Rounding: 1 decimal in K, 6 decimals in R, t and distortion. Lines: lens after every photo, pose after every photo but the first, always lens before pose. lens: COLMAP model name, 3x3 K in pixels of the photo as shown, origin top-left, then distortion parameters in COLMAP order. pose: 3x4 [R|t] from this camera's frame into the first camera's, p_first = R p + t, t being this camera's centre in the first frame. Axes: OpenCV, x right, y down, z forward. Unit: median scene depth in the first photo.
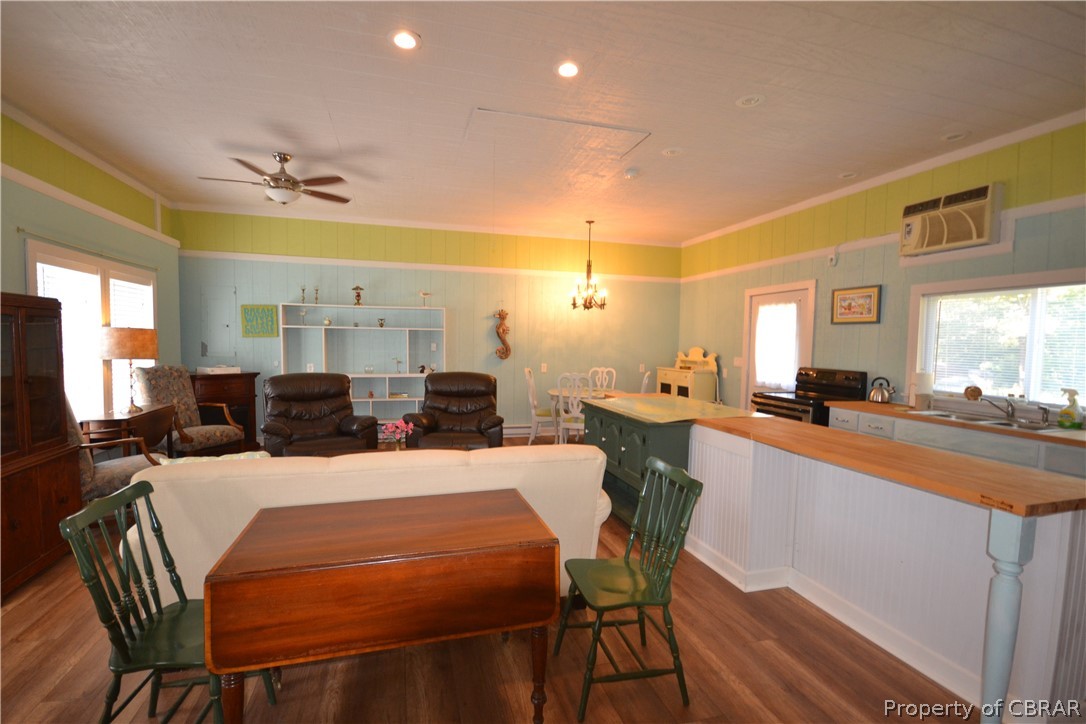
lens RADIAL K [[485.2, 0, 541.9], [0, 485.2, 365.3], [0, 0, 1]] dist [-0.017728, -0.001294]
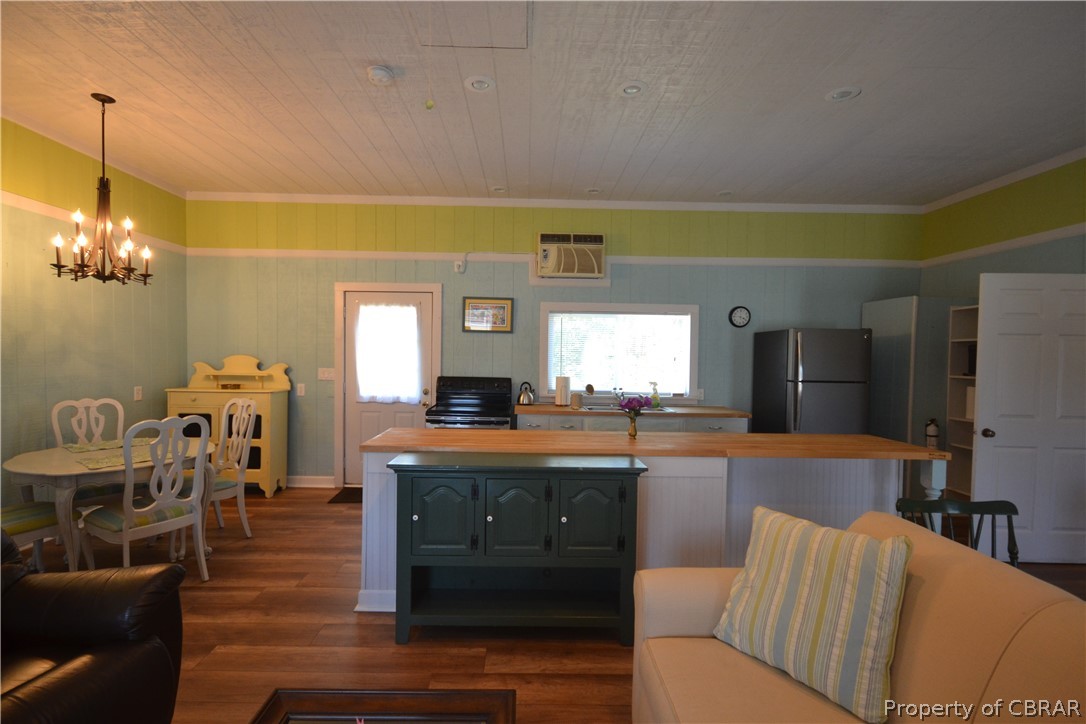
lens RADIAL K [[487.6, 0, 541.8], [0, 487.6, 363.7], [0, 0, 1]] dist [-0.001530, -0.000061]
pose [[0.268249, -0.032854, 0.962789, -0.351356], [0.035500, 0.999077, 0.024201, -0.041740], [-0.962695, 0.027687, 0.269168, 0.625977]]
